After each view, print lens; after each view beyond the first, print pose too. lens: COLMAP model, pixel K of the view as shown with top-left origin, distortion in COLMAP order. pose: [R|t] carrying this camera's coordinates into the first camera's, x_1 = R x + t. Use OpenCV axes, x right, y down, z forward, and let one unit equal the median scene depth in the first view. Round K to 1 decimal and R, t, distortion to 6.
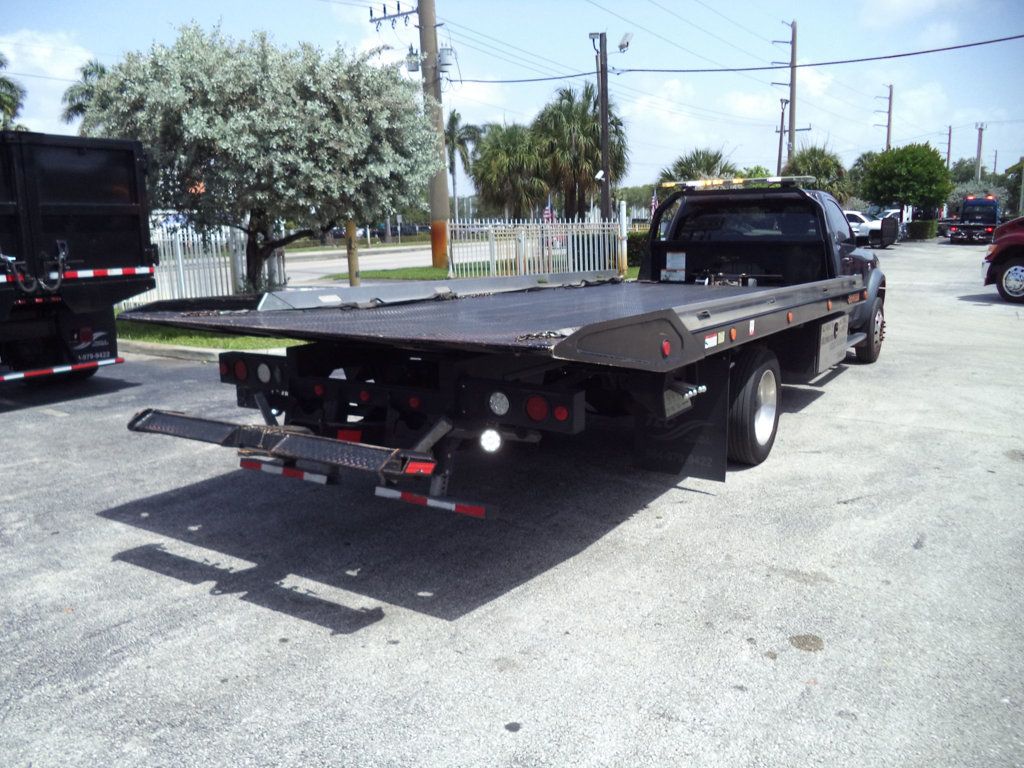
lens RADIAL K [[831.8, 0, 512.4], [0, 831.8, 385.6], [0, 0, 1]] dist [-0.023053, -0.007510]
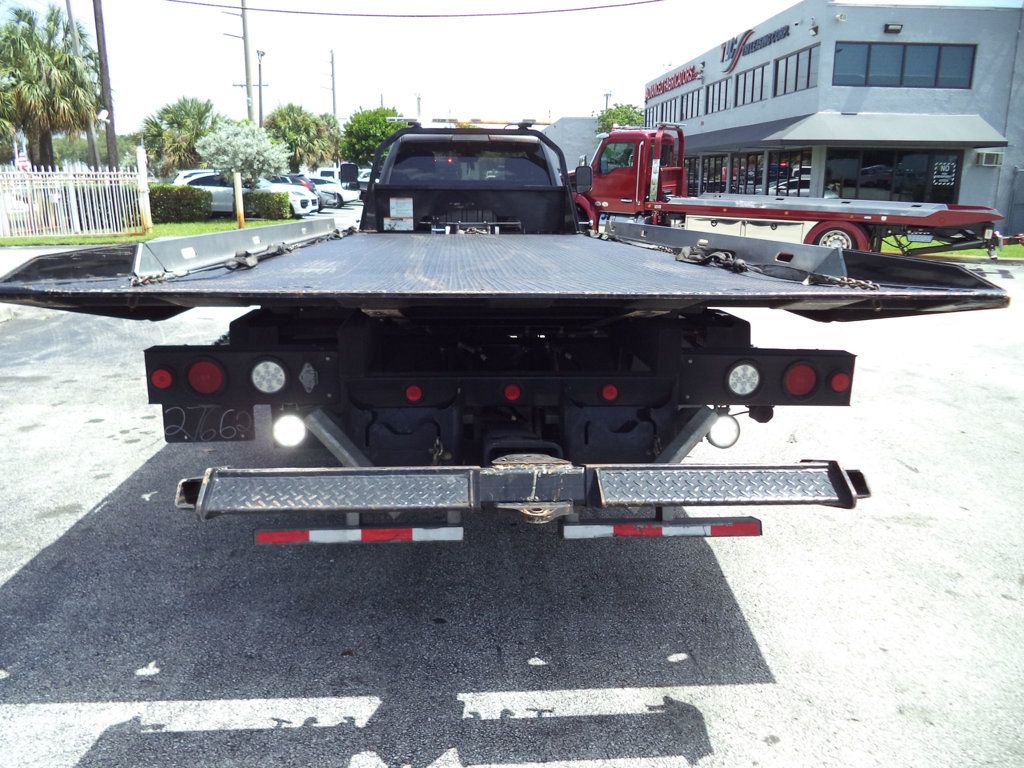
lens RADIAL K [[831.8, 0, 513.9], [0, 831.8, 394.7], [0, 0, 1]] dist [-0.023053, -0.007510]
pose [[0.802444, -0.122737, 0.583969, -0.320104], [0.089275, 0.992297, 0.085883, -0.023290], [-0.590012, -0.016782, 0.807220, 0.275383]]
